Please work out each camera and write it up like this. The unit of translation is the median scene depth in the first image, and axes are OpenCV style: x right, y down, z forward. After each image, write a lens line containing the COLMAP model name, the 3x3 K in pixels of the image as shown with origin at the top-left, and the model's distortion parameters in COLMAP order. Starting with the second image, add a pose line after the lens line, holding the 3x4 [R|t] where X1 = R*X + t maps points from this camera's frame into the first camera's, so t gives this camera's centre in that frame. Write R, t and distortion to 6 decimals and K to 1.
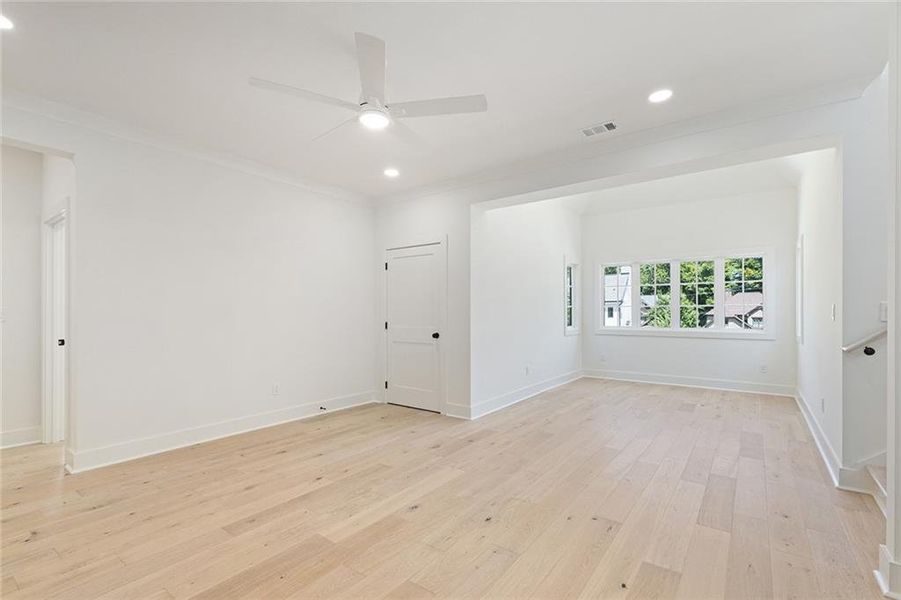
lens RADIAL K [[408.3, 0, 451.8], [0, 408.3, 308.0], [0, 0, 1]] dist [0.000648, 0.000081]
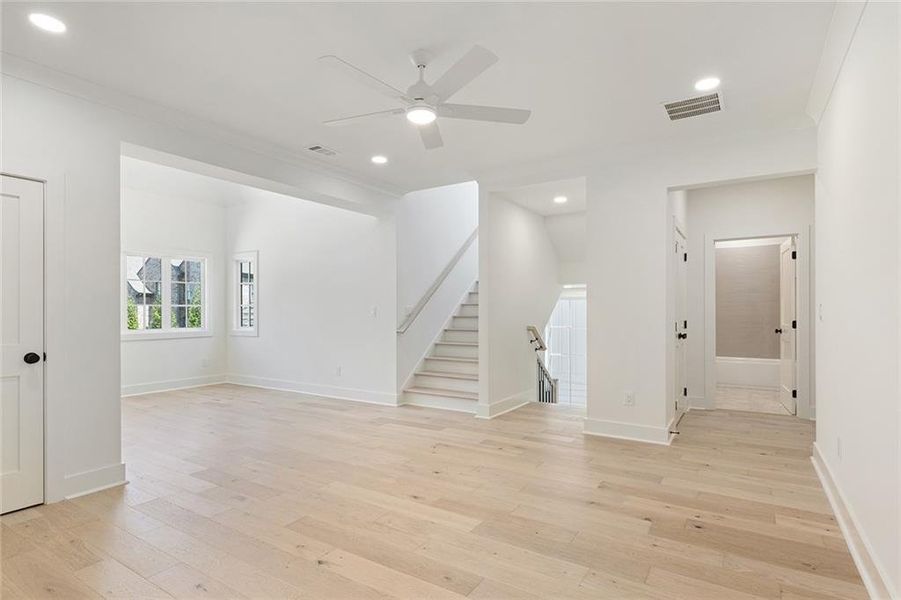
lens RADIAL K [[468.7, 0, 451.0], [0, 468.7, 303.8], [0, 0, 1]] dist [-0.000280, -0.000328]
pose [[-0.067346, 0.013679, 0.997636, -1.197924], [-0.005360, 0.999887, -0.014072, 0.006424], [-0.997715, -0.006295, -0.067265, 0.911237]]
